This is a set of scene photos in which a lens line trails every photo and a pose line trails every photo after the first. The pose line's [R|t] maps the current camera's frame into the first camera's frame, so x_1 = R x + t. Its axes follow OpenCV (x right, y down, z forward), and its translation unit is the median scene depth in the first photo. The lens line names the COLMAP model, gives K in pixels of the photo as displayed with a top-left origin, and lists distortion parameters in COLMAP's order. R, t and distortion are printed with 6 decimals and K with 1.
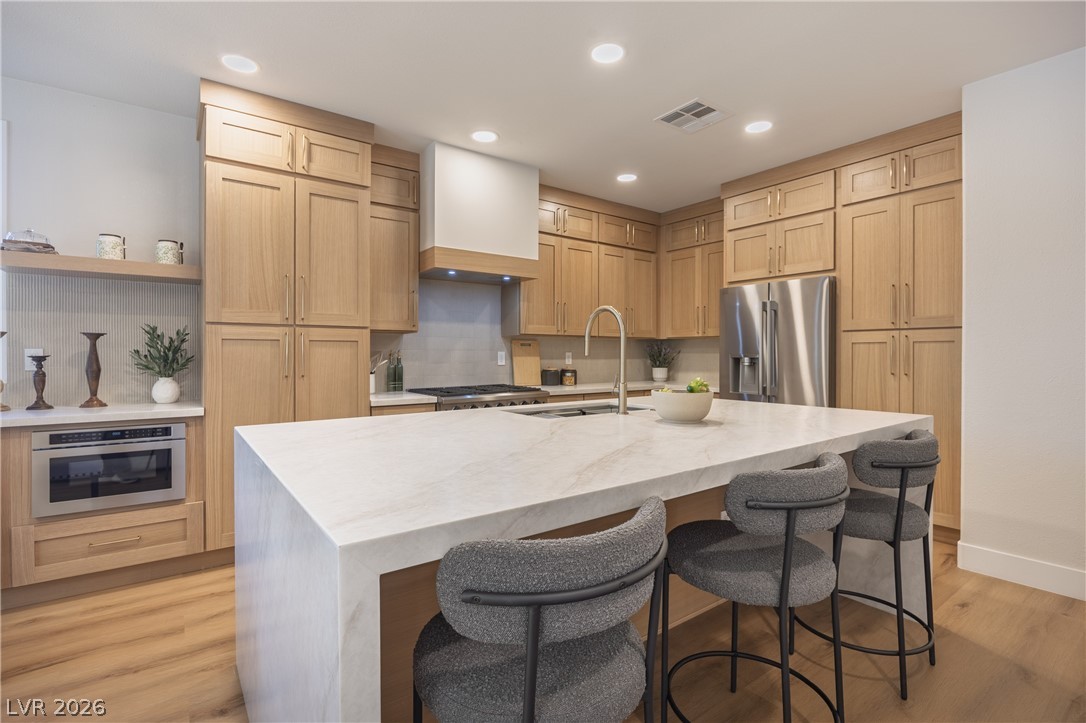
lens RADIAL K [[505.6, 0, 544.7], [0, 505.6, 358.4], [0, 0, 1]] dist [-0.018022, 0.002915]
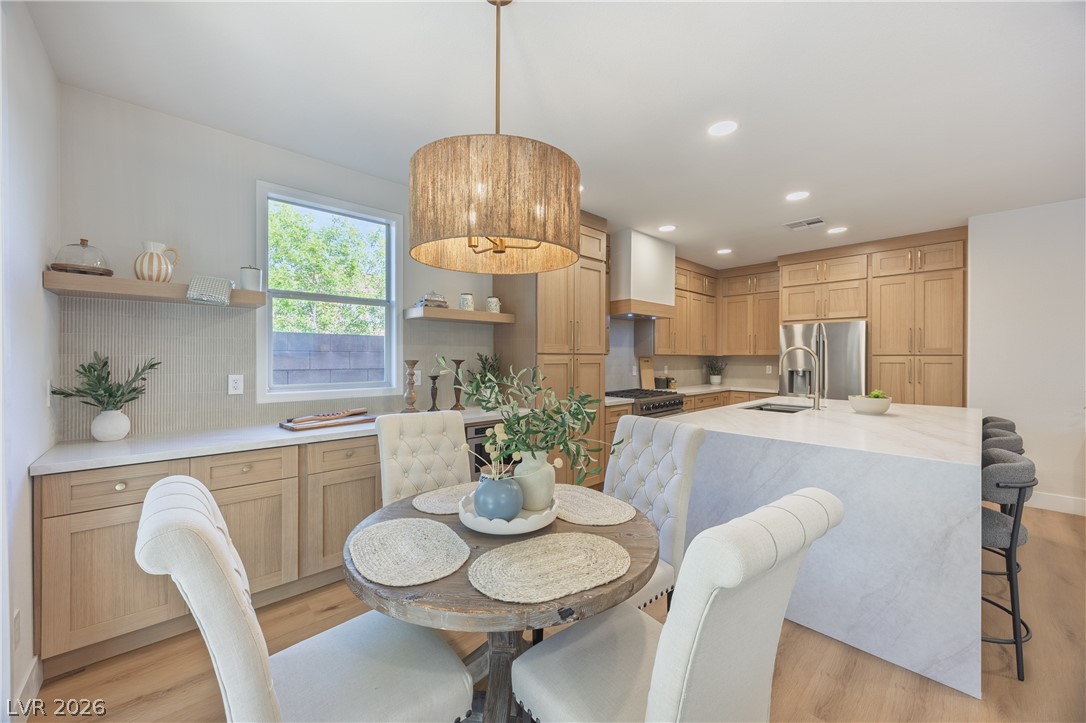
lens RADIAL K [[411.3, 0, 544.9], [0, 411.3, 359.2], [0, 0, 1]] dist [-0.004540, 0.001085]
pose [[0.993502, 0.000493, 0.113814, -0.578395], [-0.000225, 0.999997, -0.002364, -0.036785], [-0.113814, 0.002323, 0.993499, -0.178922]]
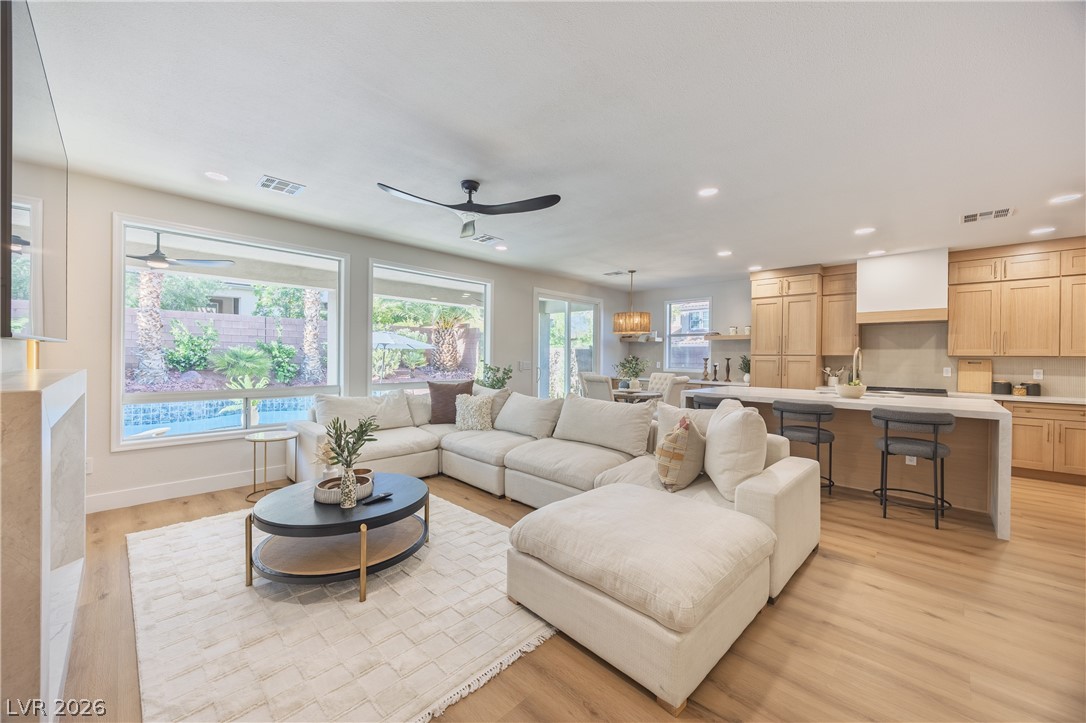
lens RADIAL K [[411.3, 0, 544.6], [0, 411.3, 358.4], [0, 0, 1]] dist [-0.004540, 0.001085]
pose [[0.163782, 0.002601, -0.986493, 1.092747], [-0.020982, 0.999780, -0.000848, -0.017006], [0.986273, 0.020837, 0.163800, -0.427175]]
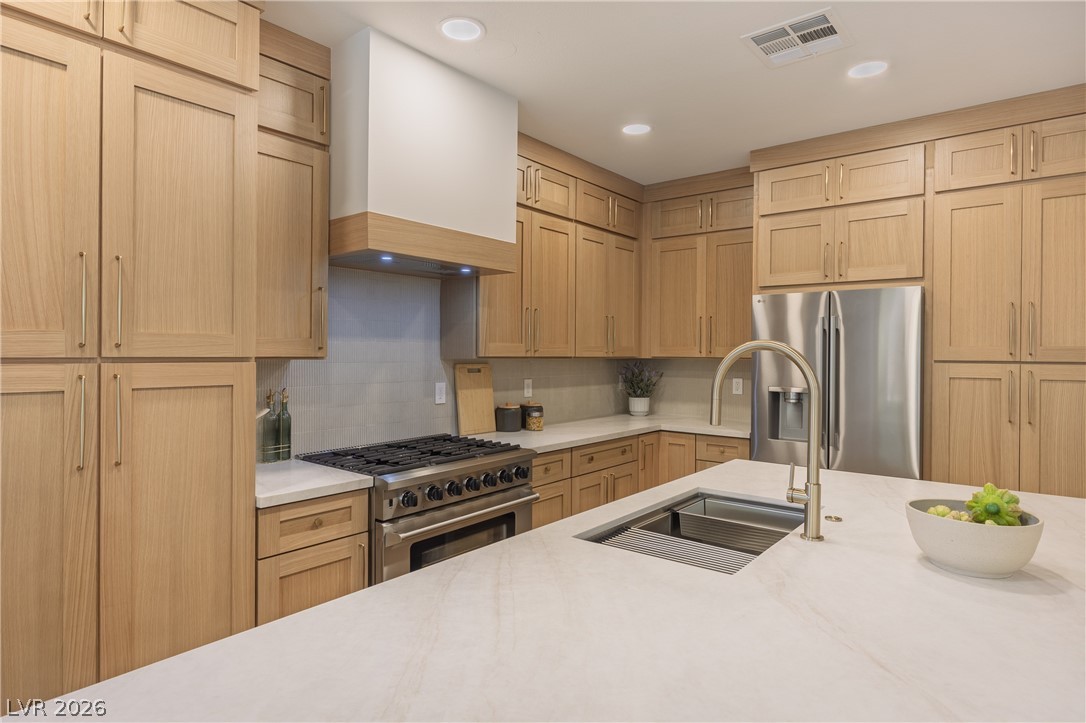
lens RADIAL K [[609.4, 0, 545.5], [0, 609.4, 356.7], [0, 0, 1]] dist [-0.000648, -0.002513]
pose [[0.966496, 0.004662, 0.256639, -0.188816], [-0.004256, 0.999989, -0.002140, -0.054616], [-0.256647, 0.000976, 0.966505, 0.267088]]
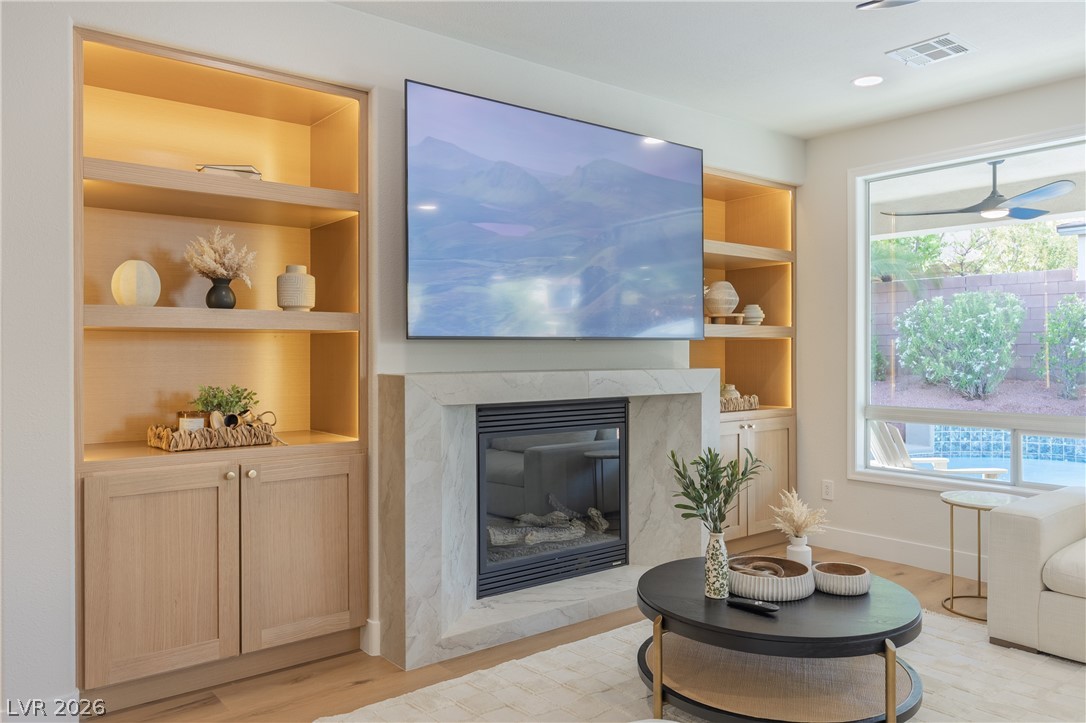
lens RADIAL K [[787.2, 0, 547.0], [0, 787.2, 354.2], [0, 0, 1]] dist [-0.005959, 0.000083]
pose [[-0.999338, -0.002030, -0.036321, 0.617273], [-0.002471, 0.999924, 0.012105, -0.019790], [0.036294, 0.012186, -0.999267, 0.100795]]
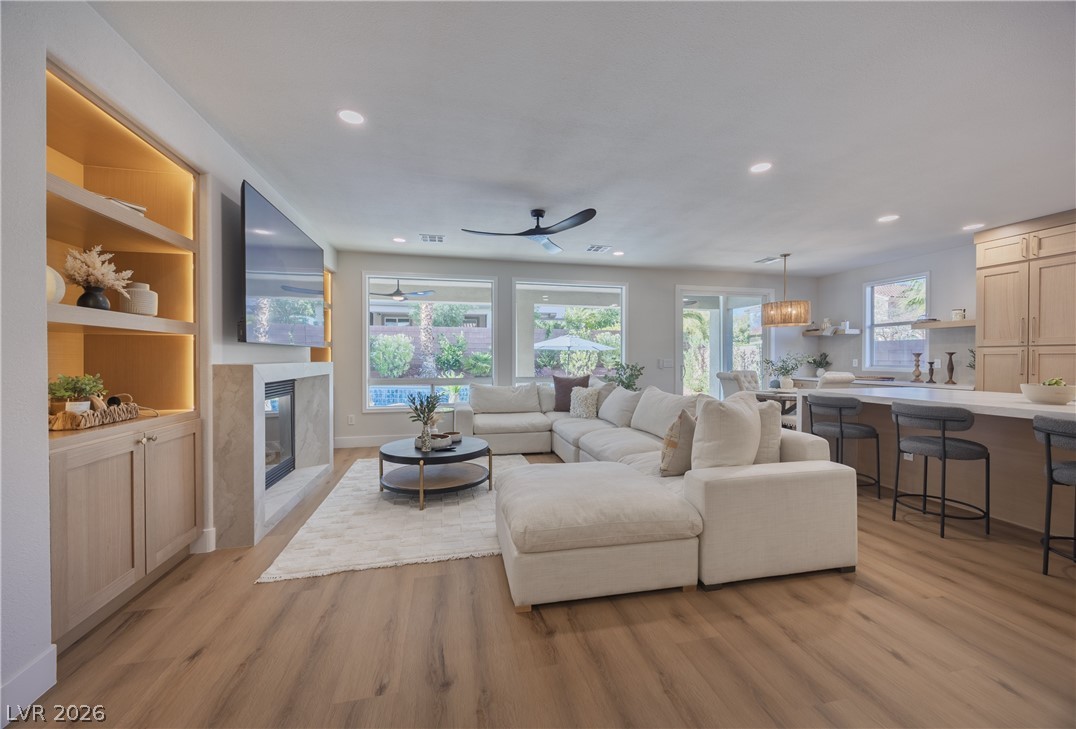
lens RADIAL K [[414.6, 0, 544.6], [0, 414.6, 361.6], [0, 0, 1]] dist [-0.002926, -0.000054]
pose [[-0.391977, 0.003657, -0.919968, 1.198817], [-0.010643, 0.999907, 0.008509, -0.003008], [0.919913, 0.013127, -0.391902, 0.004481]]
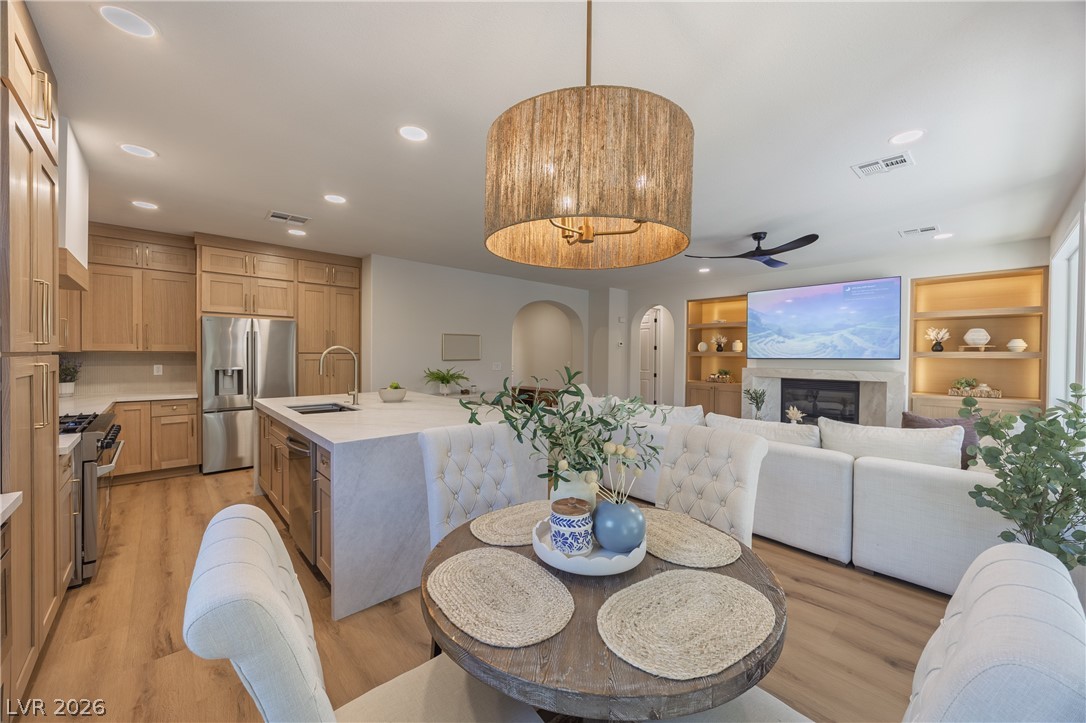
lens RADIAL K [[411.3, 0, 543.3], [0, 411.3, 359.4], [0, 0, 1]] dist [-0.004540, 0.001085]
pose [[-0.109236, -0.016256, 0.993883, -0.905017], [0.001137, 0.999864, 0.016479, -0.052328], [-0.994015, 0.002930, -0.109203, 0.293062]]
